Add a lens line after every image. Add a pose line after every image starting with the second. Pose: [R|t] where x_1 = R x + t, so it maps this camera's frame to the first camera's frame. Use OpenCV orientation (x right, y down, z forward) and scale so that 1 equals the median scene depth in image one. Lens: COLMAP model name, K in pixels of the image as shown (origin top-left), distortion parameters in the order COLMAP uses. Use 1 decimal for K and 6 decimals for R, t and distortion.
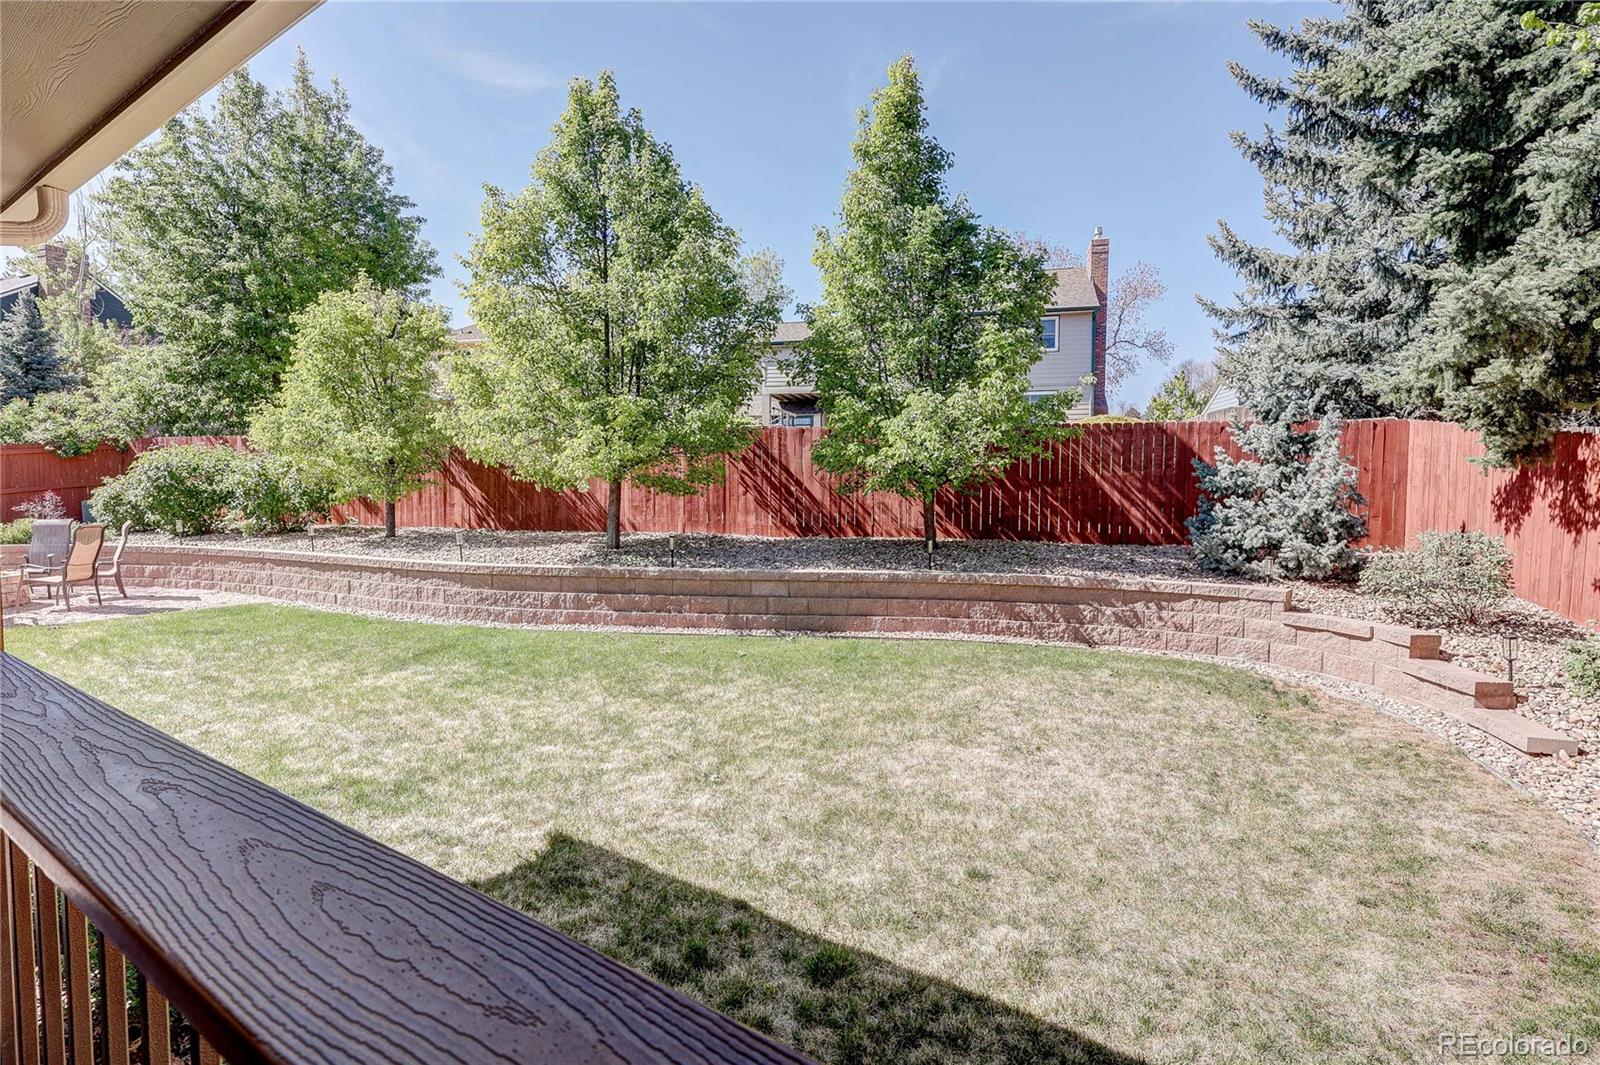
lens RADIAL K [[741.4, 0, 799.9], [0, 741.4, 530.3], [0, 0, 1]] dist [-0.001935, -0.000253]
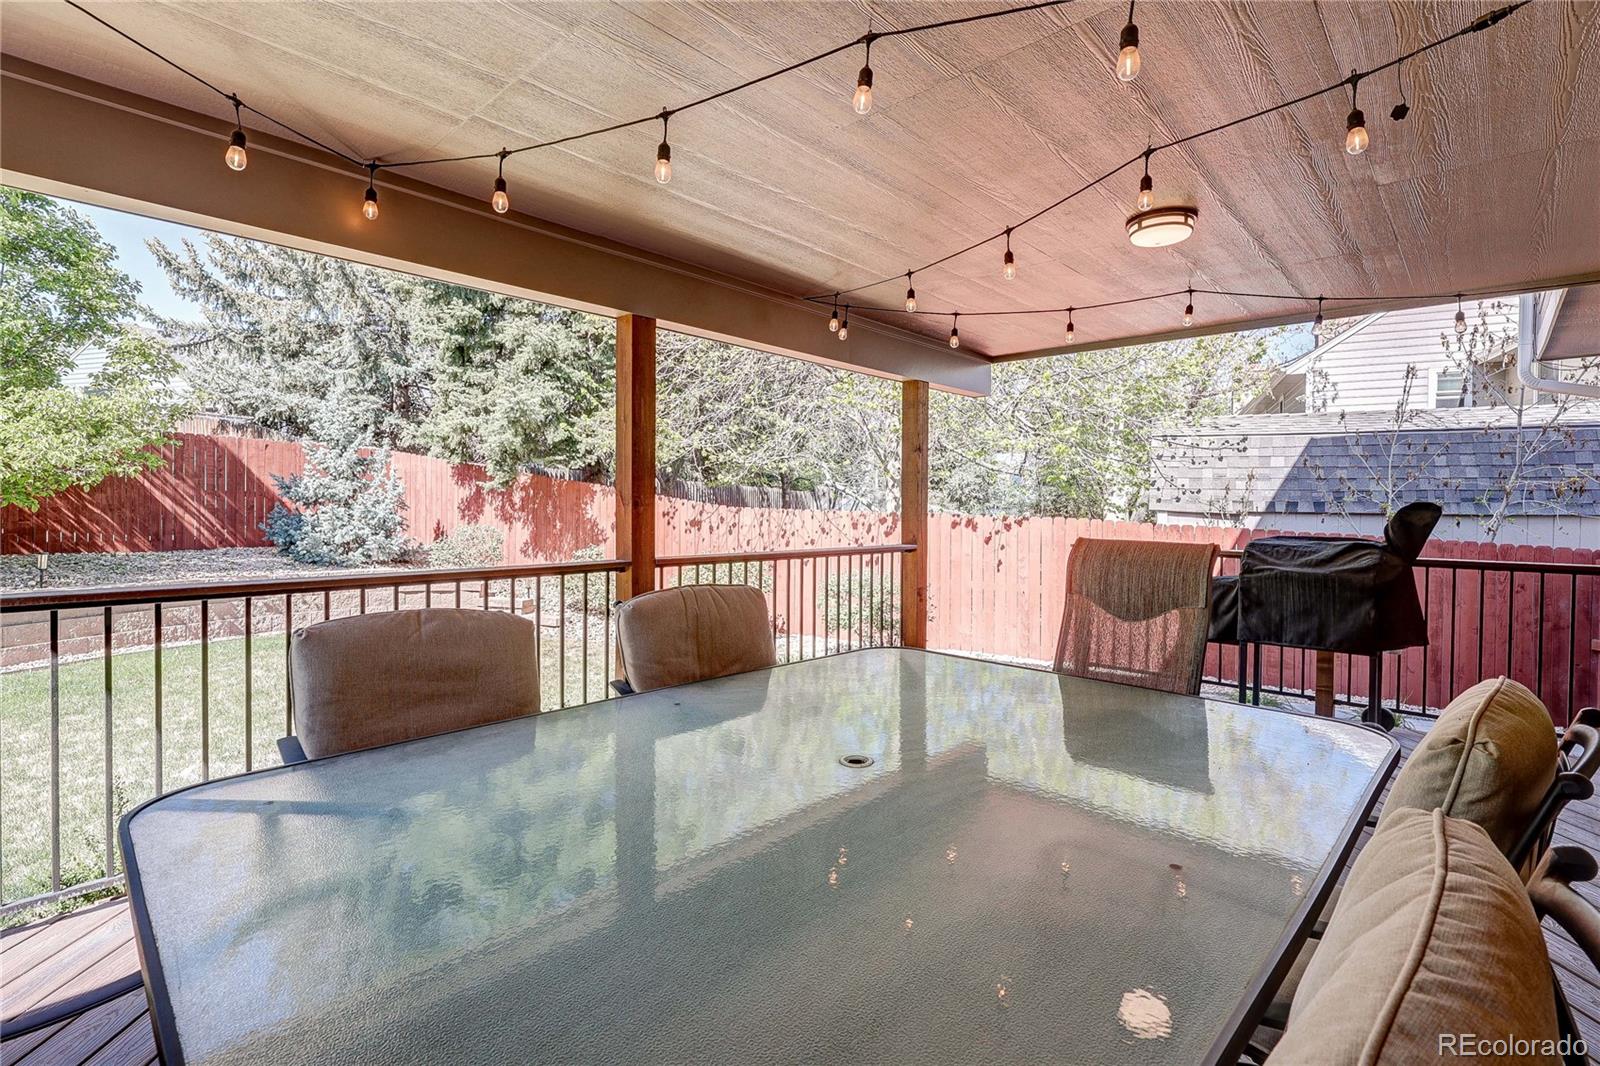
lens RADIAL K [[741.4, 0, 799.9], [0, 741.4, 530.8], [0, 0, 1]] dist [-0.001935, -0.000253]
pose [[0.157738, -0.034216, 0.986888, -0.549612], [0.042108, 0.998724, 0.027896, -0.000152], [-0.986583, 0.037156, 0.158978, -0.015380]]
